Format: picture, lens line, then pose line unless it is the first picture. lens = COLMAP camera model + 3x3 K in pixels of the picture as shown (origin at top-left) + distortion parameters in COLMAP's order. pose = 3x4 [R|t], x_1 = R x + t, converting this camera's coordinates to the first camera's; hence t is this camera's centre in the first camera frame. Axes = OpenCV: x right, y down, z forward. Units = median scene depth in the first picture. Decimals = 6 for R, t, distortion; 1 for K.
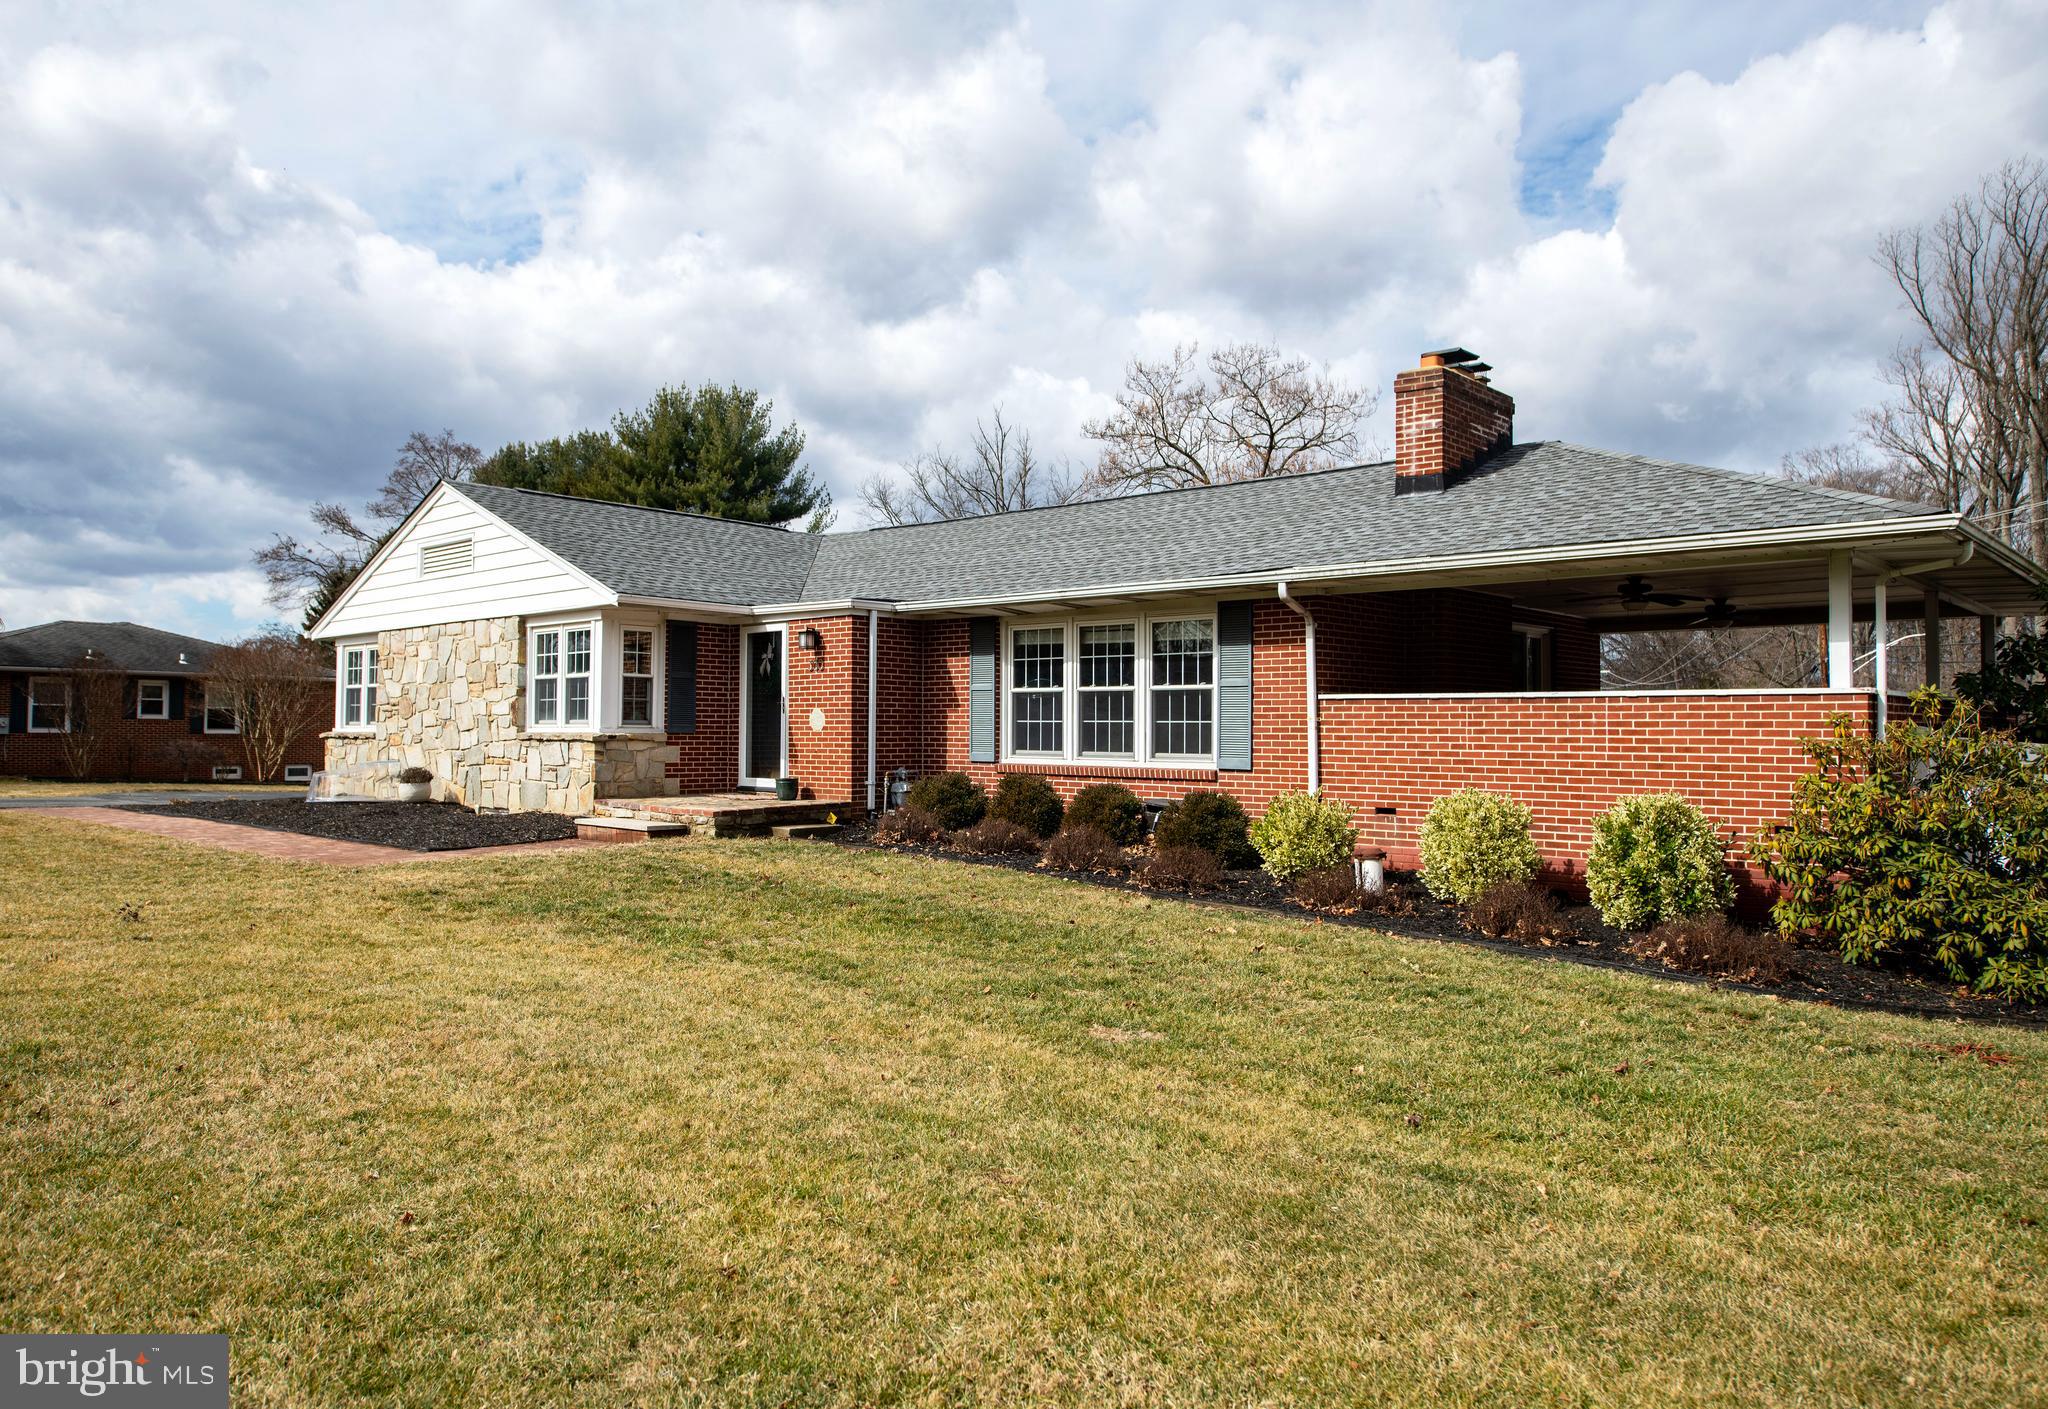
lens RADIAL K [[1385.4, 0, 1009.5], [0, 1385.4, 698.8], [0, 0, 1]] dist [0.002478, 0.002209]
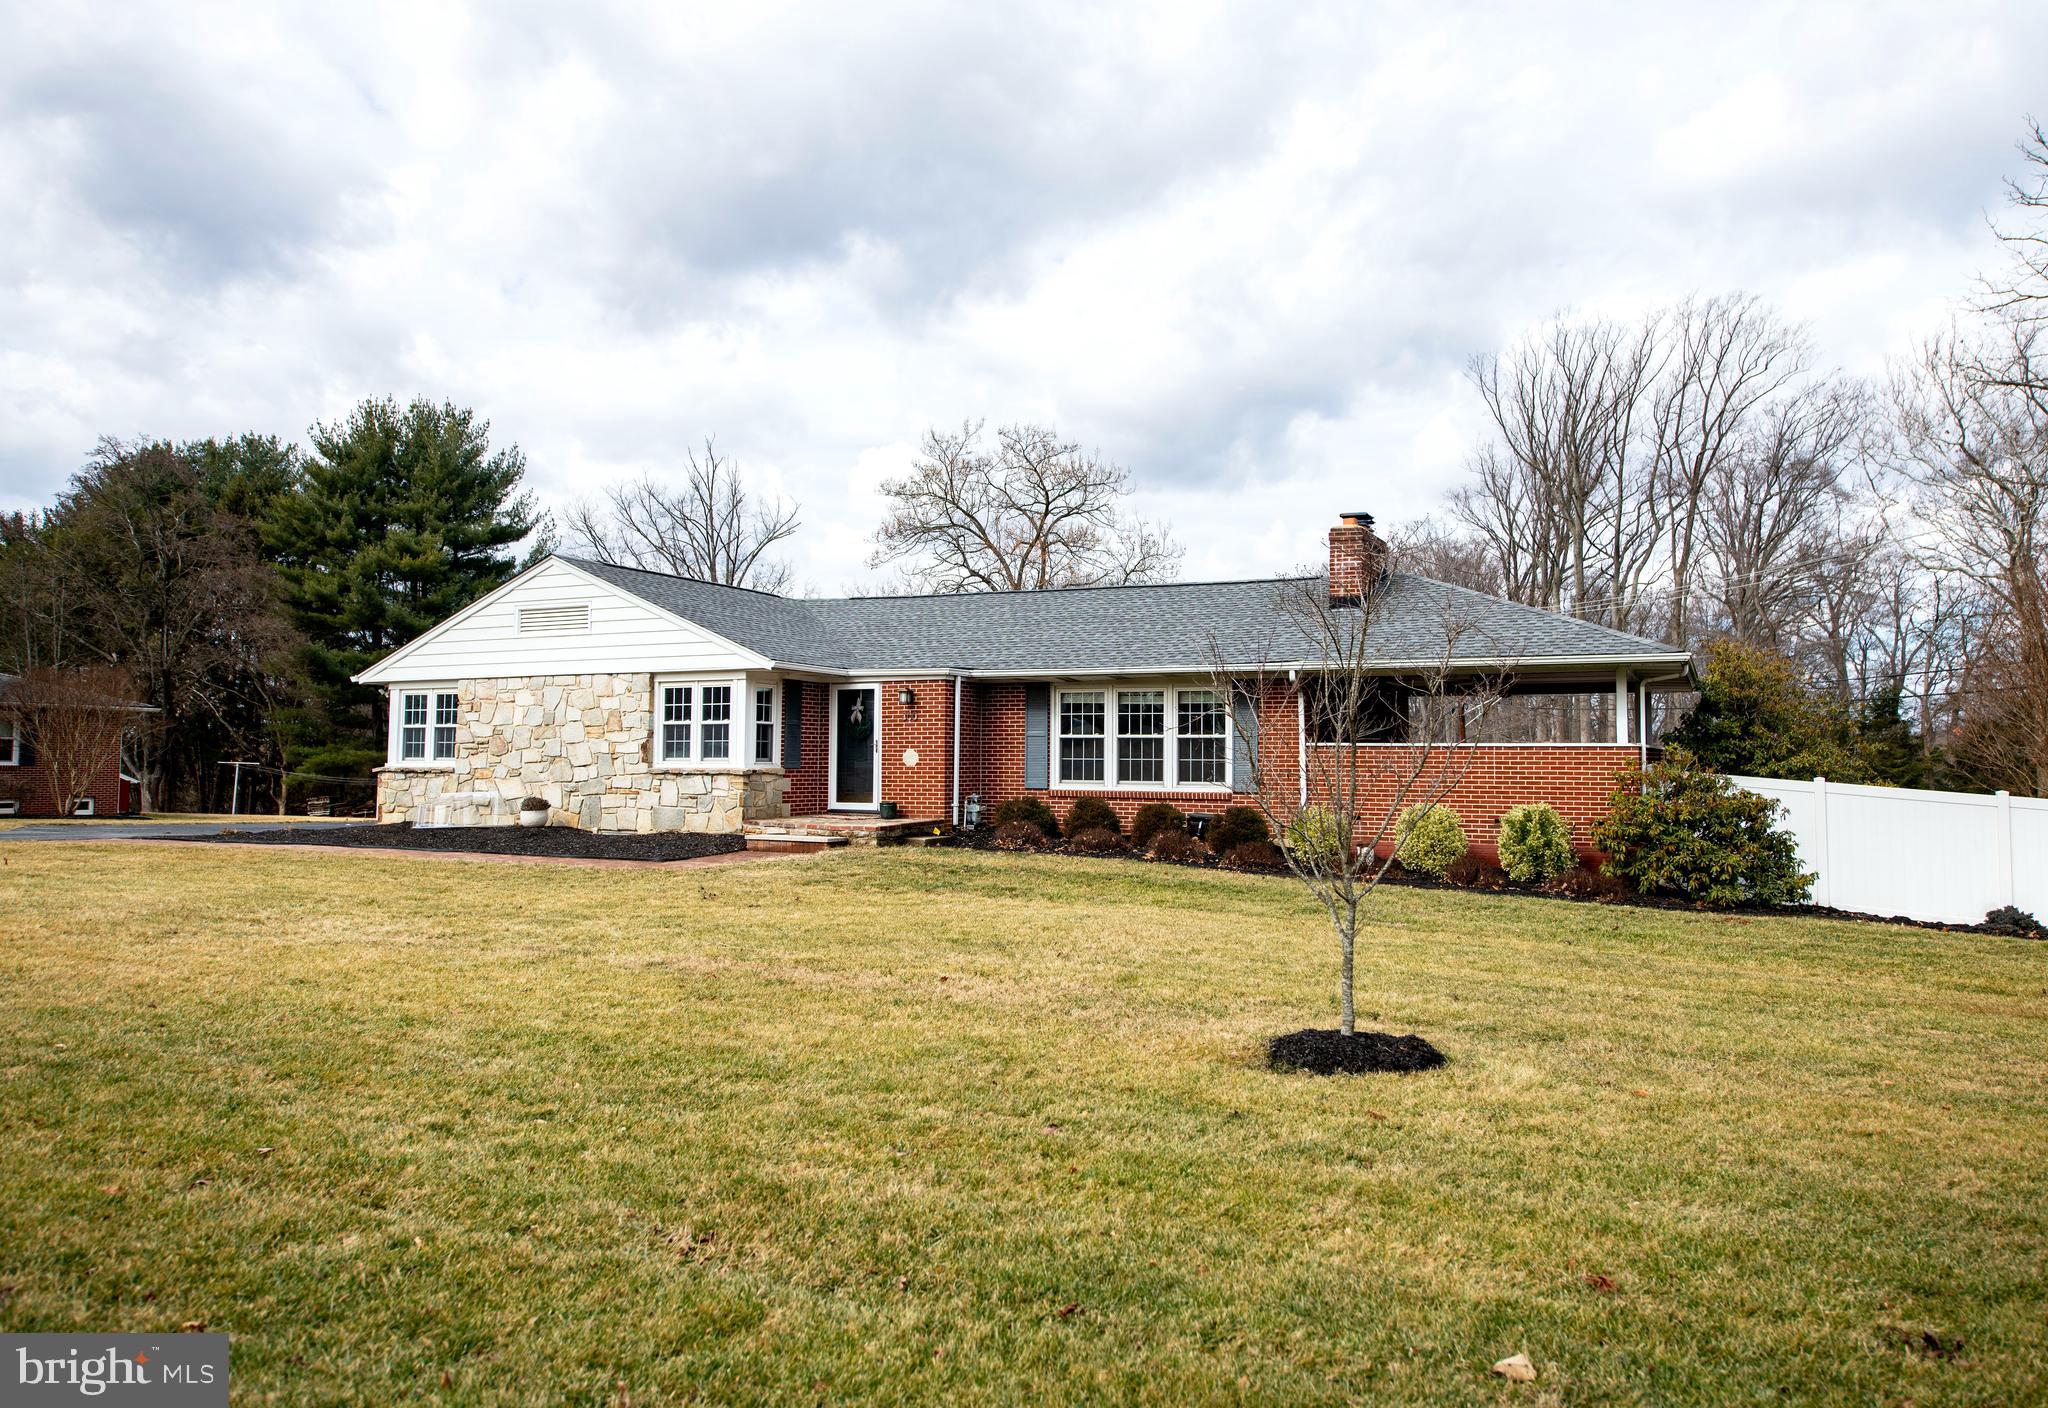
lens RADIAL K [[1385.4, 0, 1084.7], [0, 1385.4, 681.7], [0, 0, 1]] dist [0.002478, 0.002209]
pose [[0.951434, 0.015140, 0.307481, -0.383485], [-0.005950, 0.999508, -0.030805, -0.017270], [-0.307796, 0.027480, 0.951055, -0.305605]]
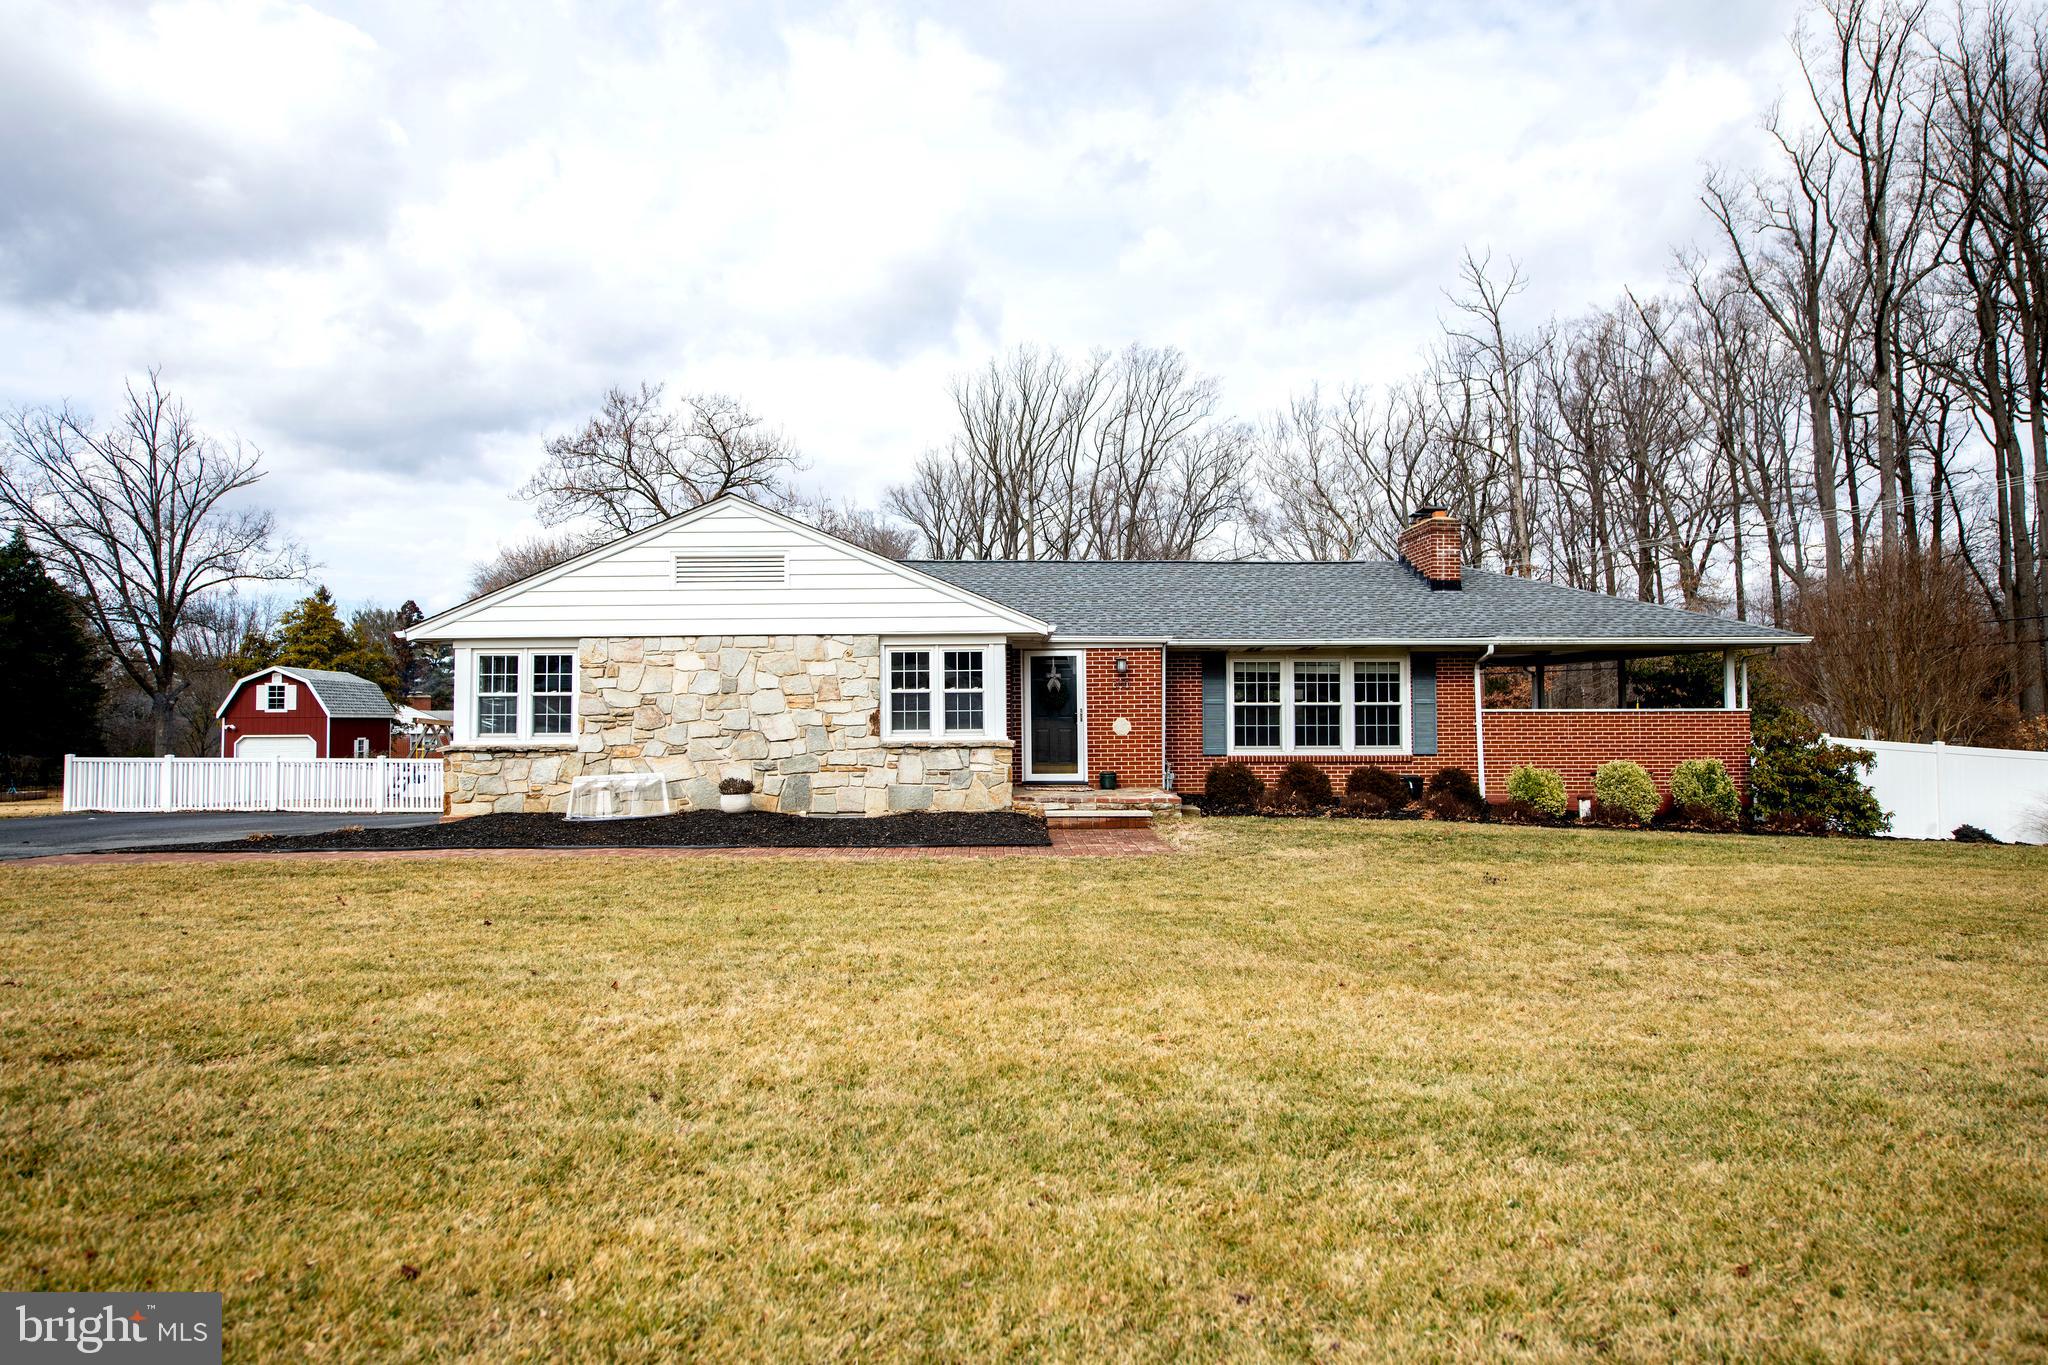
lens RADIAL K [[1211.2, 0, 1011.1], [0, 1211.2, 671.8], [0, 0, 1]] dist [0.004415, -0.001768]
pose [[0.724499, 0.016296, 0.689083, -0.987045], [-0.007029, 0.999843, -0.016256, -0.016749], [-0.689240, 0.006934, 0.724500, 0.244014]]
